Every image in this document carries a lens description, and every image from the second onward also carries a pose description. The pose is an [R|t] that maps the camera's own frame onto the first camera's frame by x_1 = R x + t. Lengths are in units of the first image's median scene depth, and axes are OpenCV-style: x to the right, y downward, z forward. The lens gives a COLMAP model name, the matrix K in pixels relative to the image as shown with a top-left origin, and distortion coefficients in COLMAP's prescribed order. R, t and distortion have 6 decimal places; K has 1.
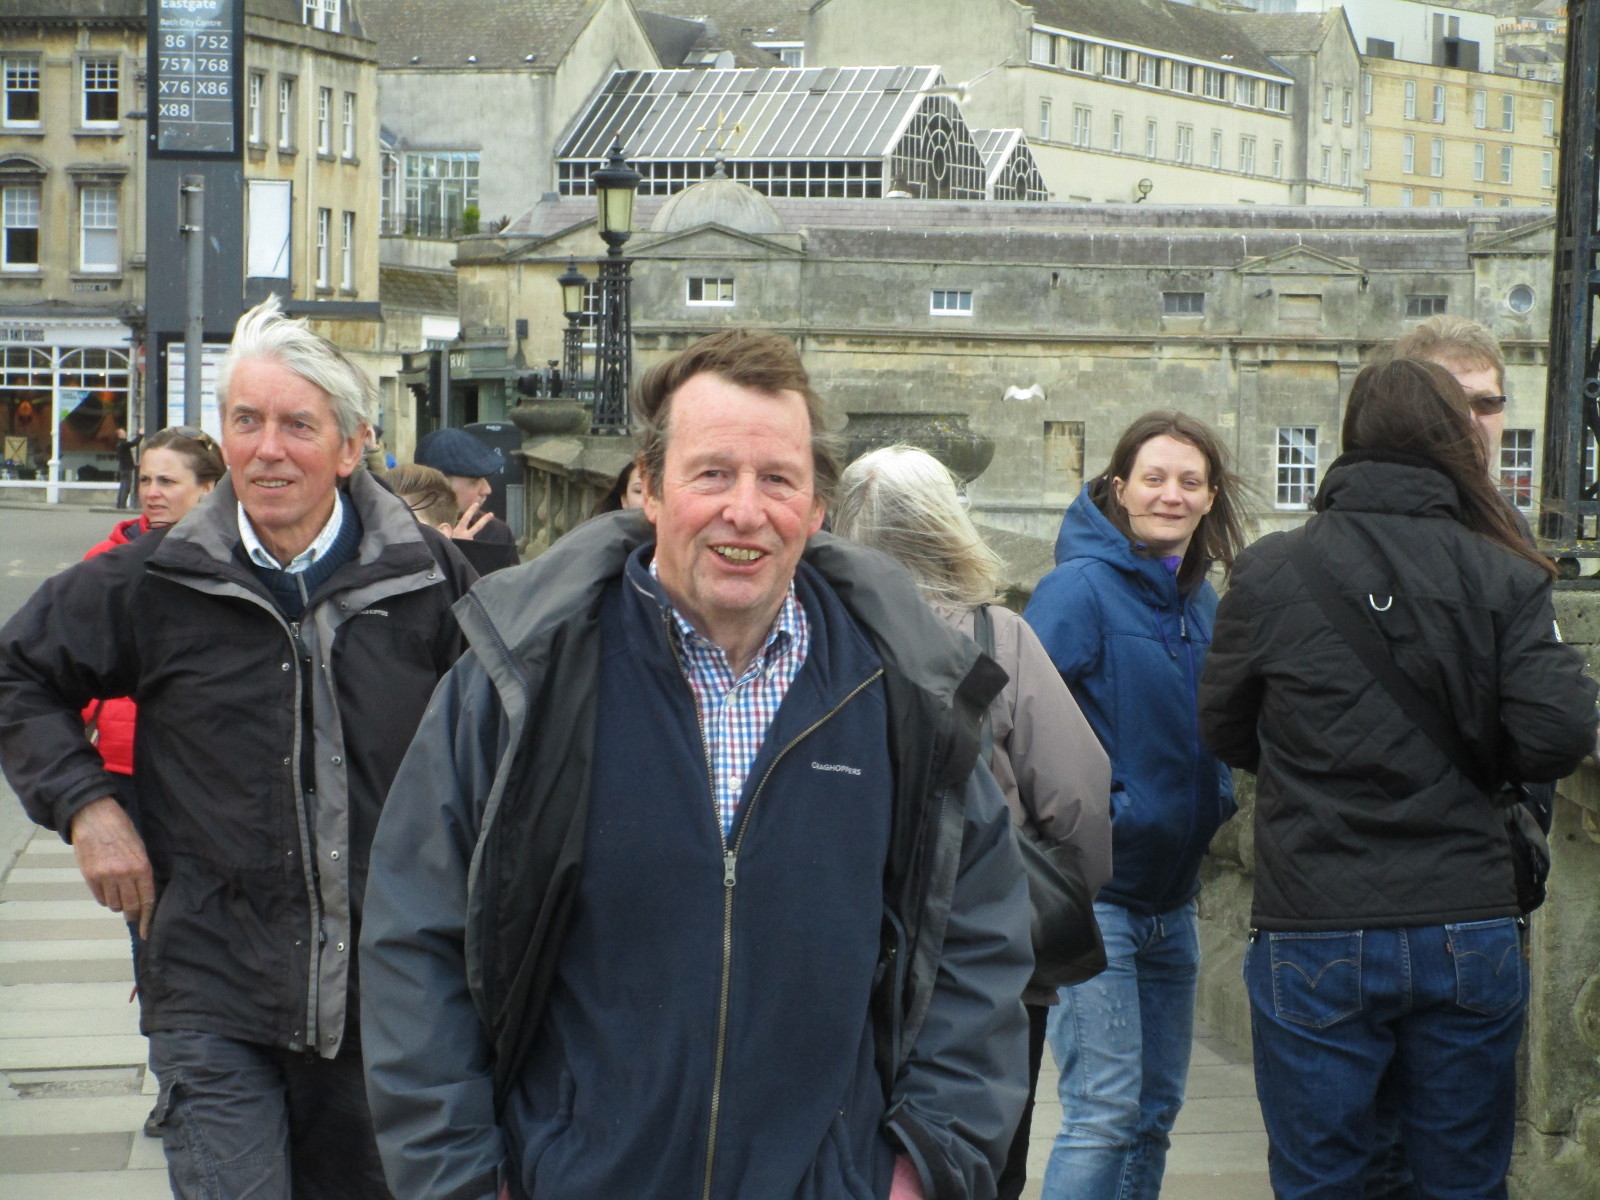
lens RADIAL K [[5630.7, 0, 799.0], [0, 5630.7, 601.6], [0, 0, 1]] dist [0.445536, 0.000000]
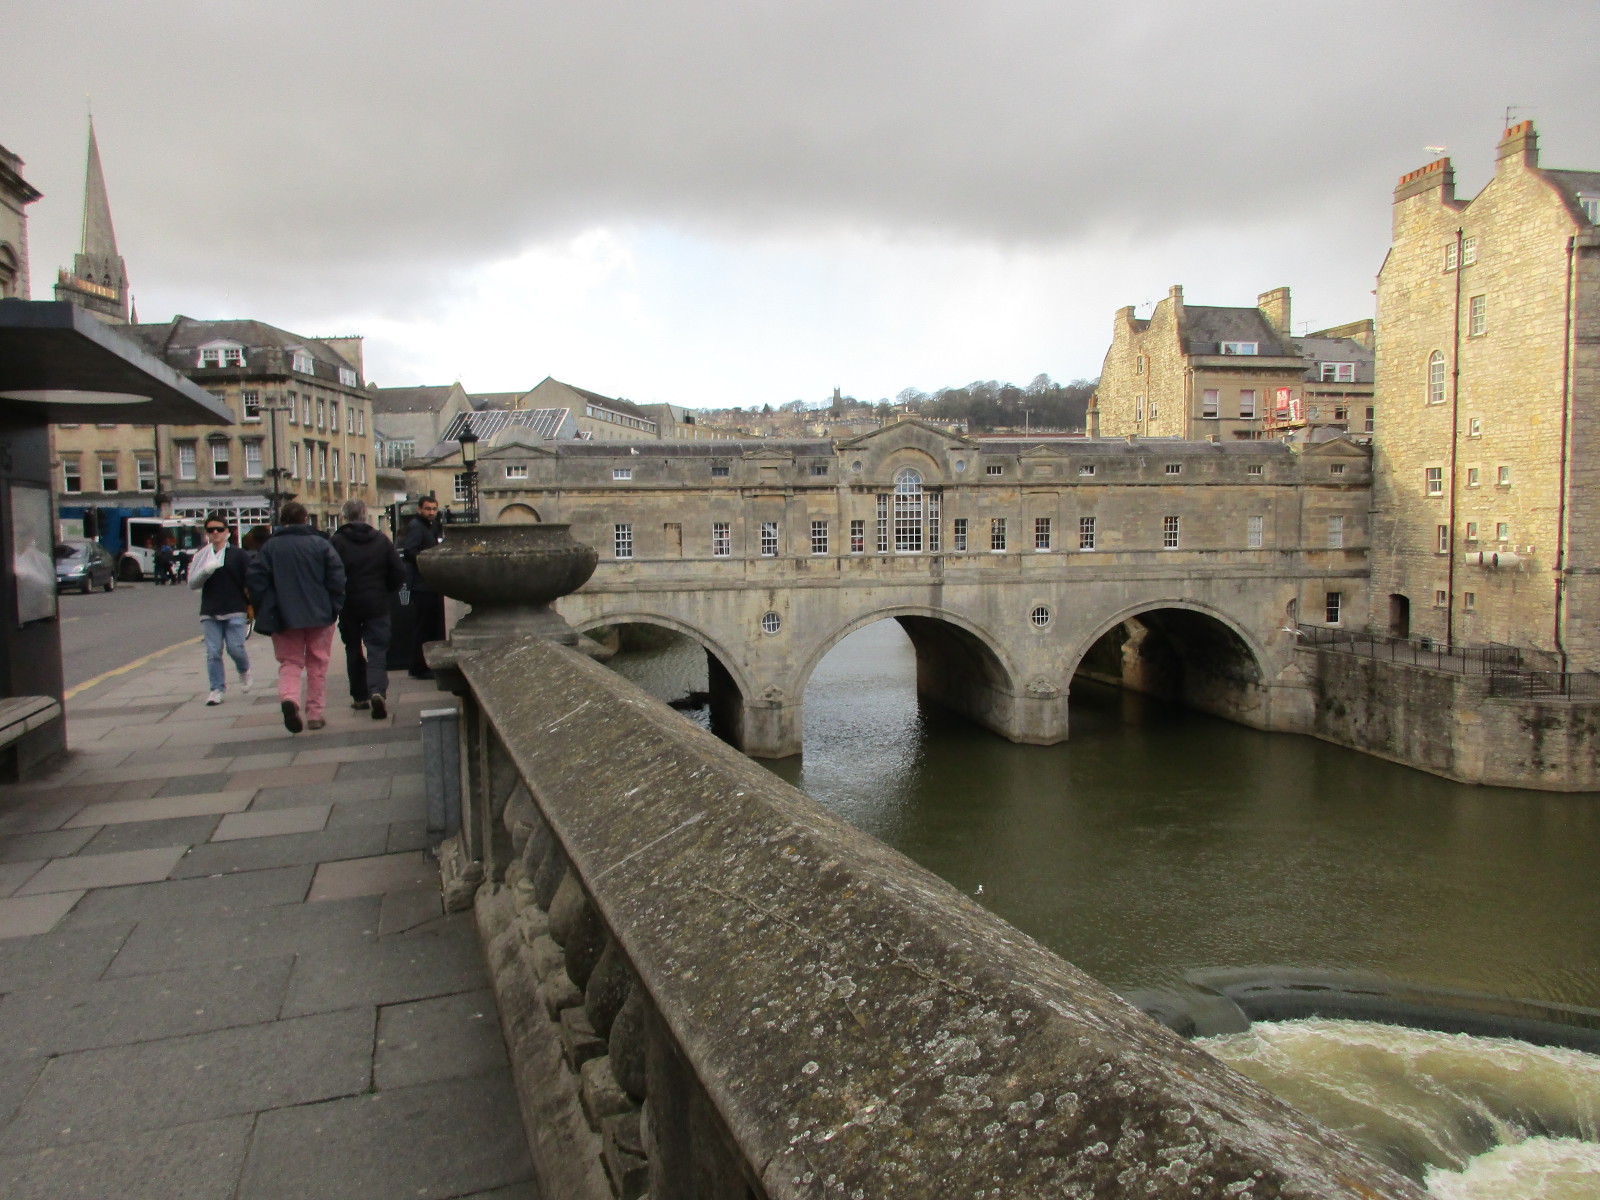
lens RADIAL K [[1214.0, 0, 804.2], [0, 1214.0, 595.4], [0, 0, 1]] dist [-0.000030, 0.013978]
pose [[0.968981, -0.050802, 0.241857, -0.024369], [0.043274, 0.998402, 0.036341, -0.017707], [-0.243317, -0.024747, 0.969631, 0.489293]]
